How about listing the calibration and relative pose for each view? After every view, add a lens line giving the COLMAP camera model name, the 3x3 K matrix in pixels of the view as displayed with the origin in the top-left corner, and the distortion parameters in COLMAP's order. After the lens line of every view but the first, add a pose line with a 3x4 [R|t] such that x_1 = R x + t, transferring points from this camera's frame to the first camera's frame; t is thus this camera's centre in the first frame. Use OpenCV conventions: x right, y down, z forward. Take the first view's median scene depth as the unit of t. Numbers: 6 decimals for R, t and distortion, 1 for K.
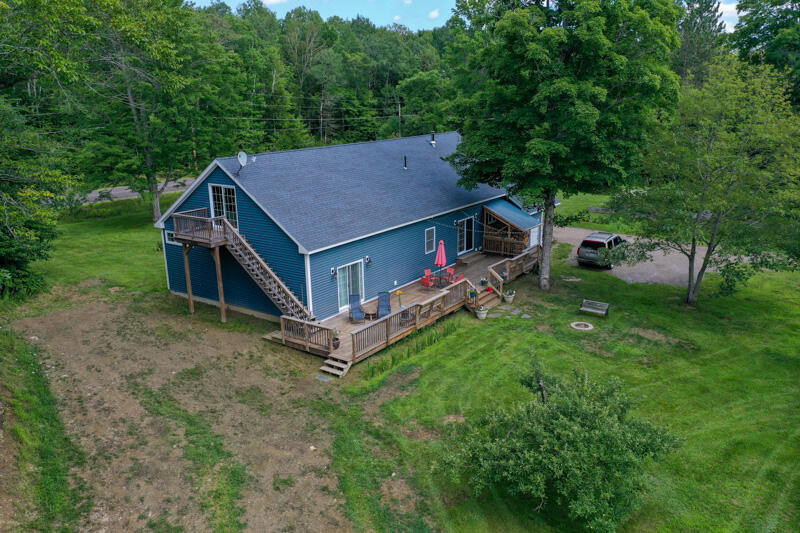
lens RADIAL K [[634.7, 0, 401.1], [0, 634.7, 267.4], [0, 0, 1]] dist [0.003052, 0.005153]
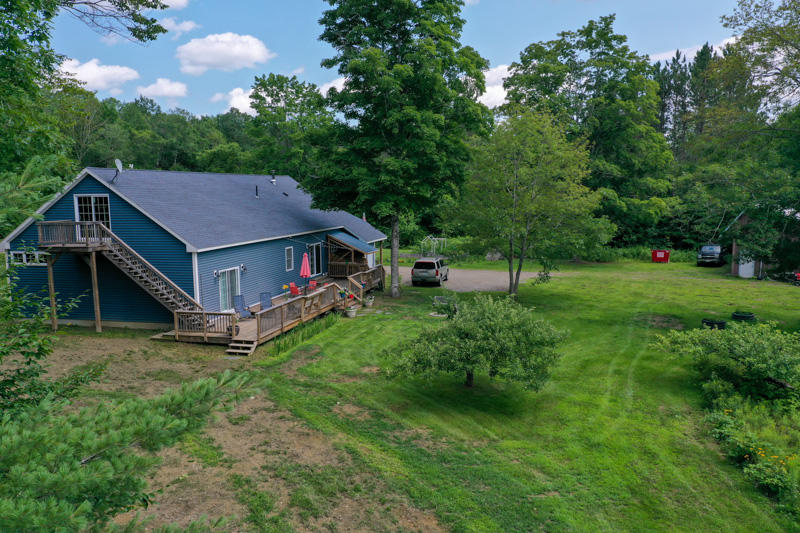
lens RADIAL K [[634.7, 0, 400.7], [0, 634.7, 268.2], [0, 0, 1]] dist [0.003052, 0.005153]
pose [[0.936003, -0.034142, 0.350332, -0.184814], [0.087135, 0.986782, -0.136636, 0.162438], [-0.341037, 0.158418, 0.926605, -0.063438]]
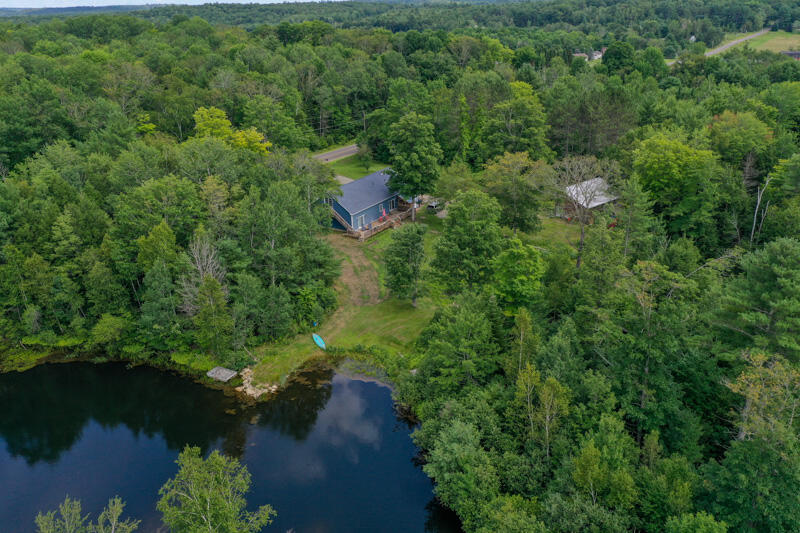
lens RADIAL K [[634.7, 0, 400.8], [0, 634.7, 265.2], [0, 0, 1]] dist [0.003052, 0.005153]
pose [[0.997609, -0.034308, 0.059992, -0.081564], [0.026936, 0.992450, 0.119654, -0.176284], [-0.063644, -0.117752, 0.991002, -3.075568]]
